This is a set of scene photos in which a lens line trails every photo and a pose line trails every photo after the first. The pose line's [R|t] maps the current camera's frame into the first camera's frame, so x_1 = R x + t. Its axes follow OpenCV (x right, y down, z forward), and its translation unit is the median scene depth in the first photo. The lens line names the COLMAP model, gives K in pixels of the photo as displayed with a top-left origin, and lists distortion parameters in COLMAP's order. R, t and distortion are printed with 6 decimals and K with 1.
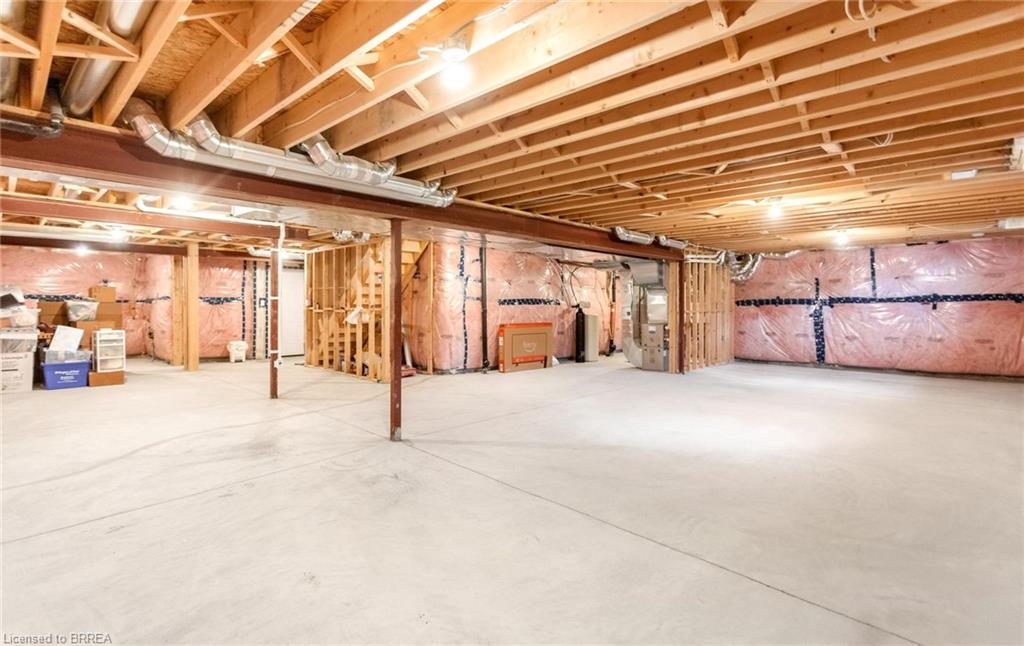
lens RADIAL K [[491.6, 0, 516.1], [0, 491.6, 314.2], [0, 0, 1]] dist [0.002728, 0.000122]
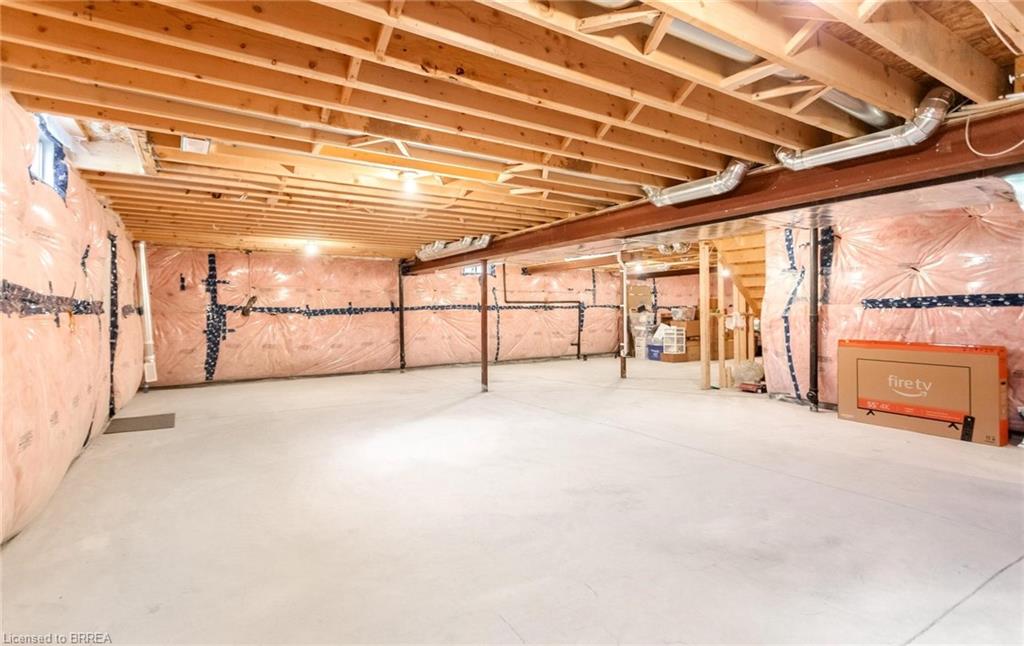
lens RADIAL K [[491.6, 0, 513.8], [0, 491.6, 318.4], [0, 0, 1]] dist [0.002728, 0.000122]
pose [[-0.230012, 0.017234, -0.973035, 0.695264], [-0.005528, 0.999804, 0.019015, -0.016678], [0.973172, 0.009753, -0.229872, 0.767342]]
